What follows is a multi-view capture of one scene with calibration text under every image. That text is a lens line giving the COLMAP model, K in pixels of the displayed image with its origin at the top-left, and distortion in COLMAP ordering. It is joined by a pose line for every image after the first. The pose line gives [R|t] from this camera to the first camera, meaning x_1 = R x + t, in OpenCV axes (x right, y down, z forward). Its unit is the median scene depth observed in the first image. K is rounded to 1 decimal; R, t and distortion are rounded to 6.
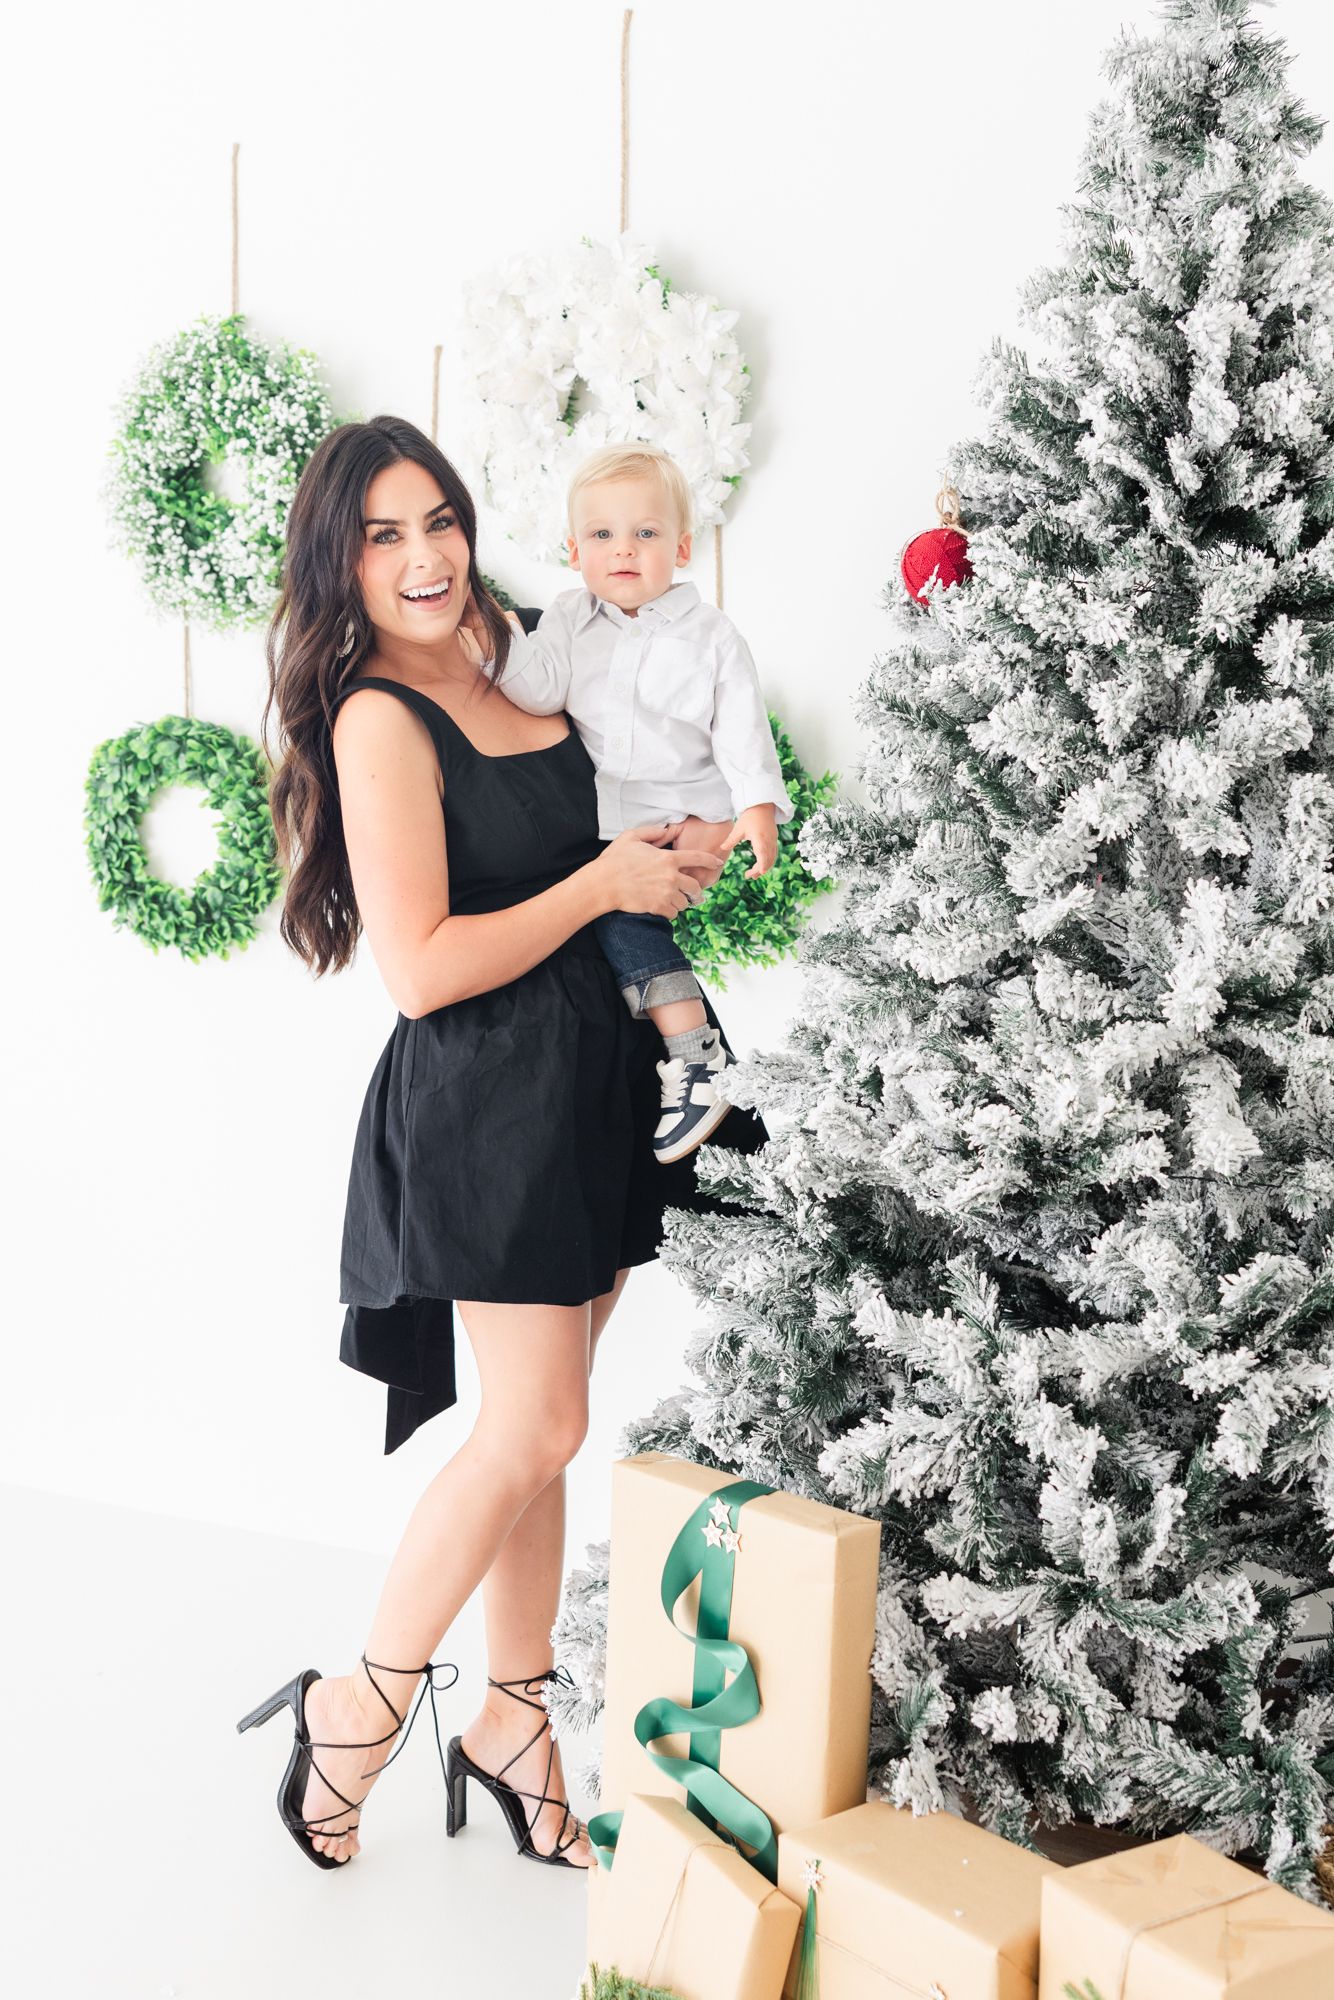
lens RADIAL K [[2529.2, 0, 660.7], [0, 2529.2, 1031.6], [0, 0, 1]] dist [-0.005300, 0.000000]
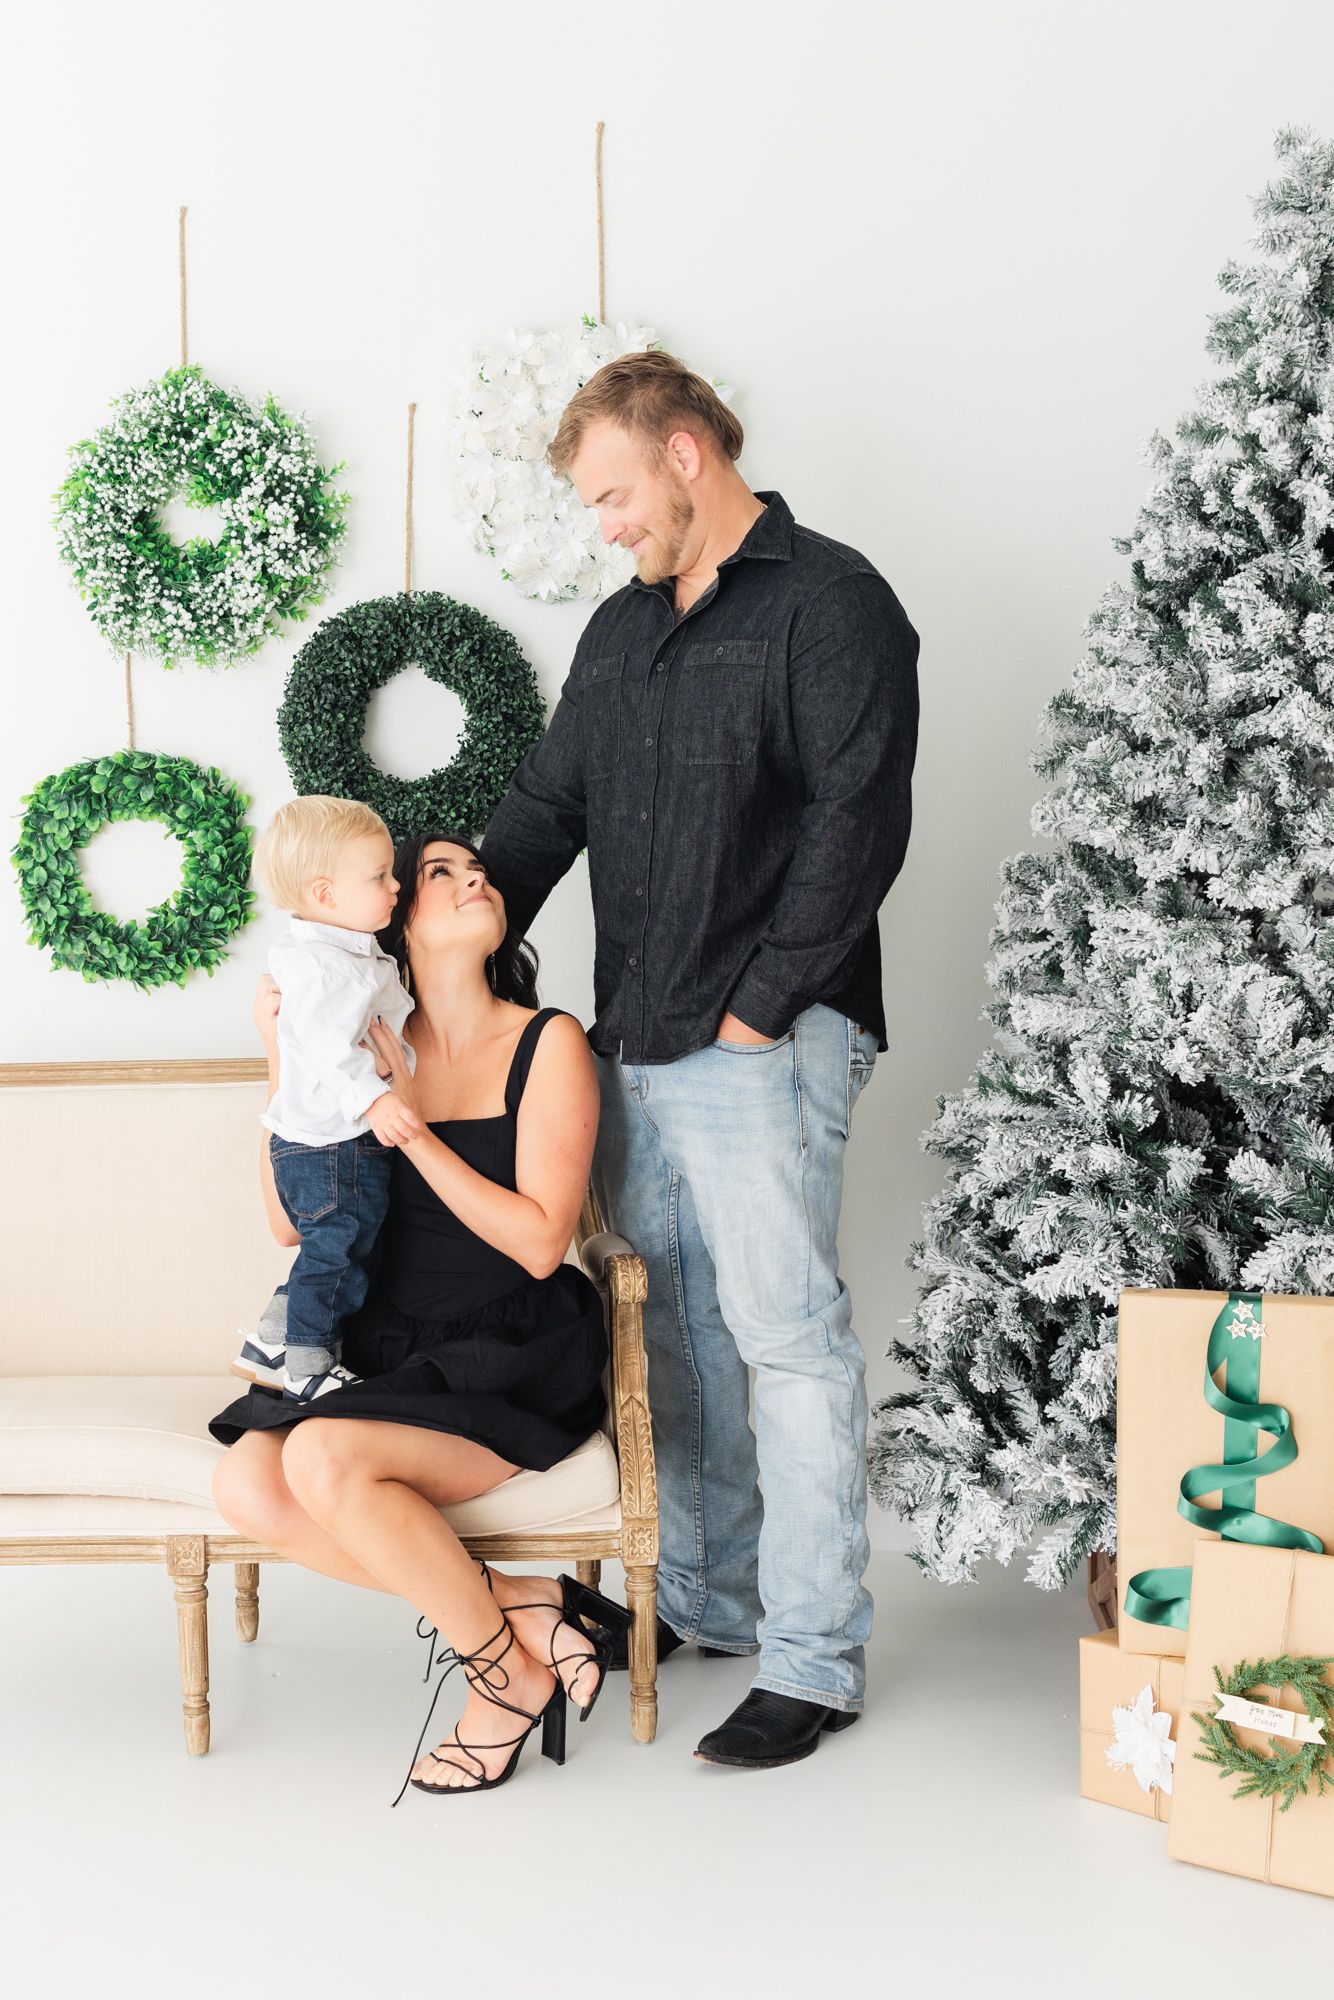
lens RADIAL K [[3062.3, 0, 608.8], [0, 3062.3, 860.8], [0, 0, 1]] dist [0.012401, 0.000000]
pose [[0.888400, -0.044810, 0.456877, -0.904153], [0.087632, 0.993477, -0.072961, 0.040181], [-0.450628, 0.104855, 0.886533, -0.269687]]
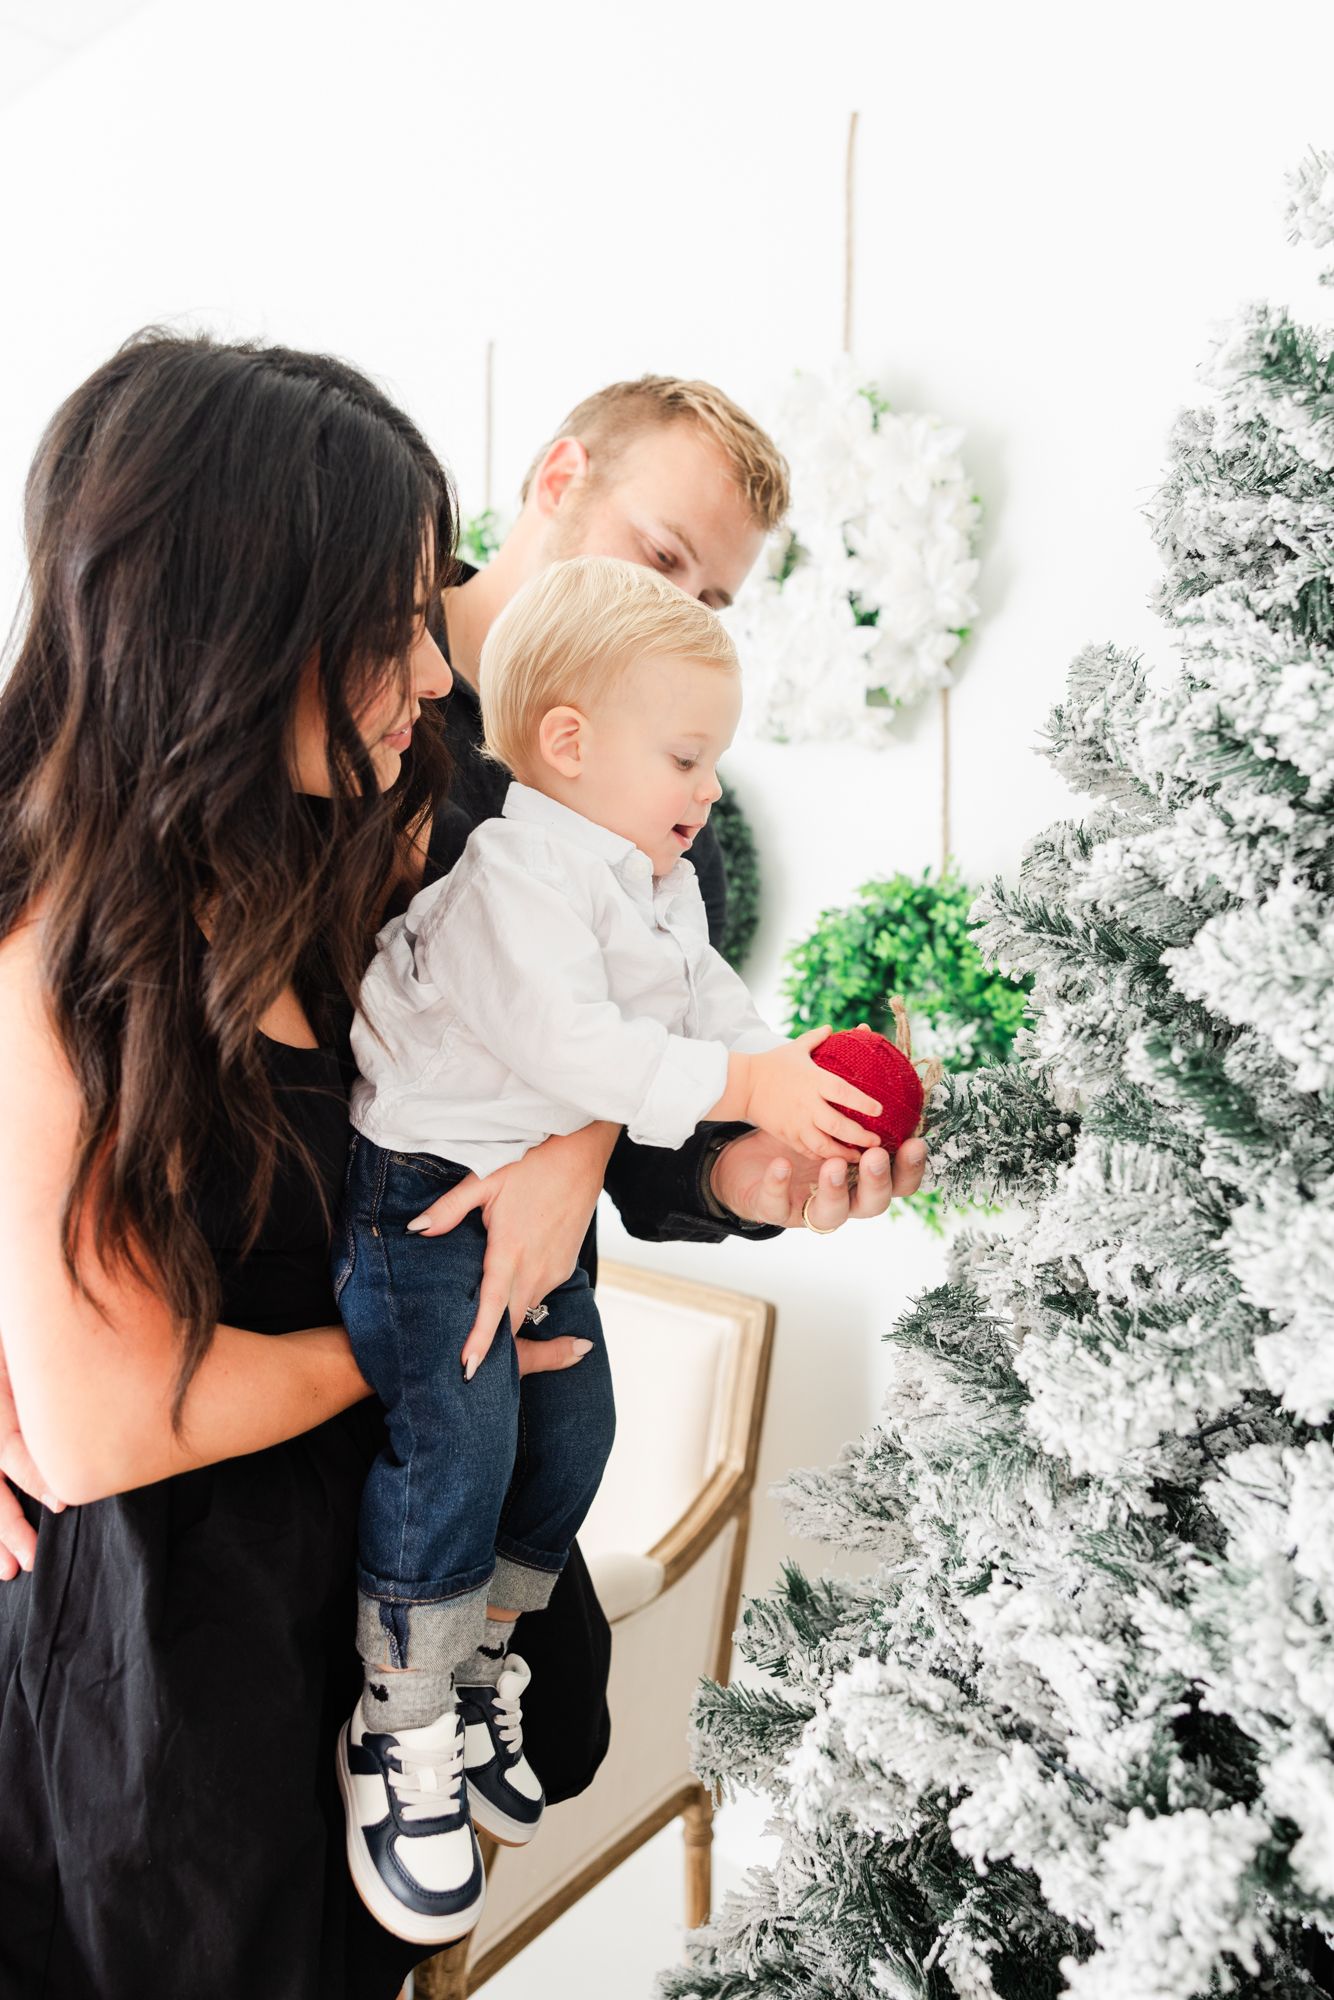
lens RADIAL K [[1617.6, 0, 581.0], [0, 1617.6, 981.7], [0, 0, 1]] dist [0.001368, -0.004627]
pose [[0.948188, 0.017702, -0.317216, 0.111019], [-0.039659, 0.997232, -0.062893, -0.088039], [0.315225, 0.072215, 0.946265, 0.632354]]
